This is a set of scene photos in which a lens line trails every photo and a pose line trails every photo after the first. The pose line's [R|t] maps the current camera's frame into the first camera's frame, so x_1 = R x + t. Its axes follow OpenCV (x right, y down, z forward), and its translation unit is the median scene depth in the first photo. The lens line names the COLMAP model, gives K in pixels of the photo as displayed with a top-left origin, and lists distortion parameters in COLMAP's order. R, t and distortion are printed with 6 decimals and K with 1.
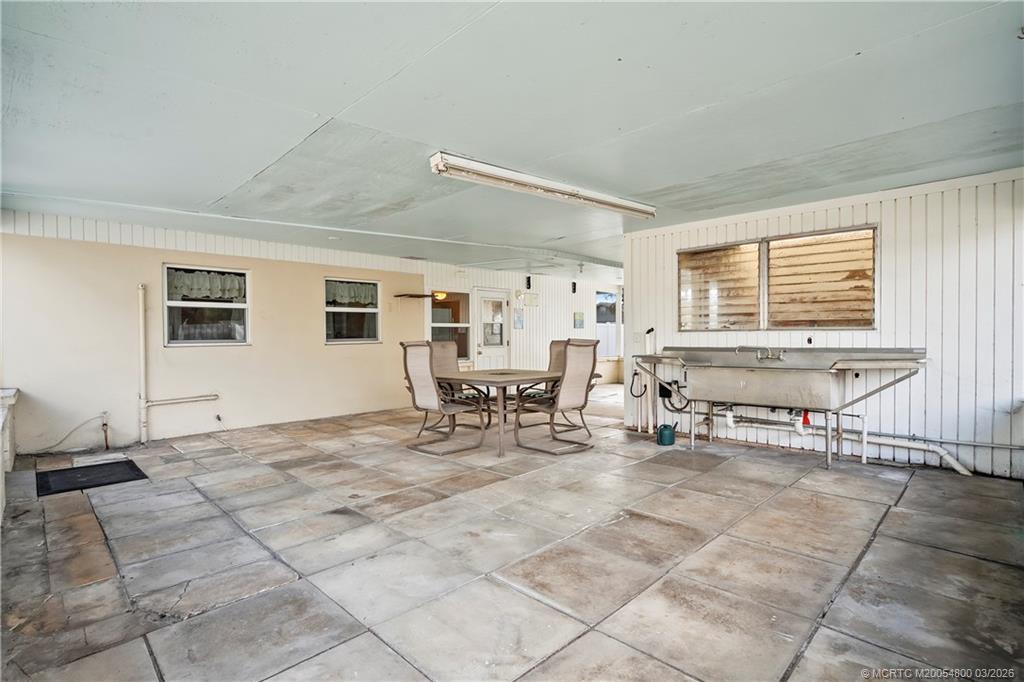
lens RADIAL K [[492.7, 0, 511.4], [0, 492.7, 339.0], [0, 0, 1]] dist [0.001462, 0.000195]
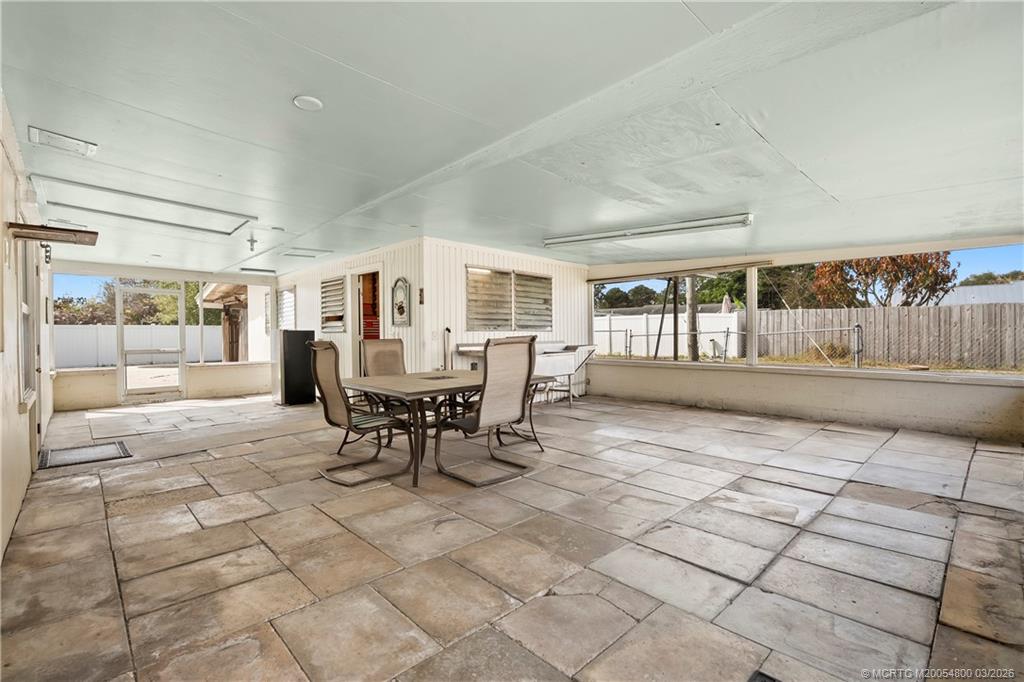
lens RADIAL K [[460.7, 0, 511.4], [0, 460.7, 339.7], [0, 0, 1]] dist [-0.002828, -0.000281]
pose [[0.006879, -0.002609, 0.999973, -0.952427], [0.016860, 0.999855, 0.002493, 0.006333], [-0.999834, 0.016843, 0.006922, 1.027241]]
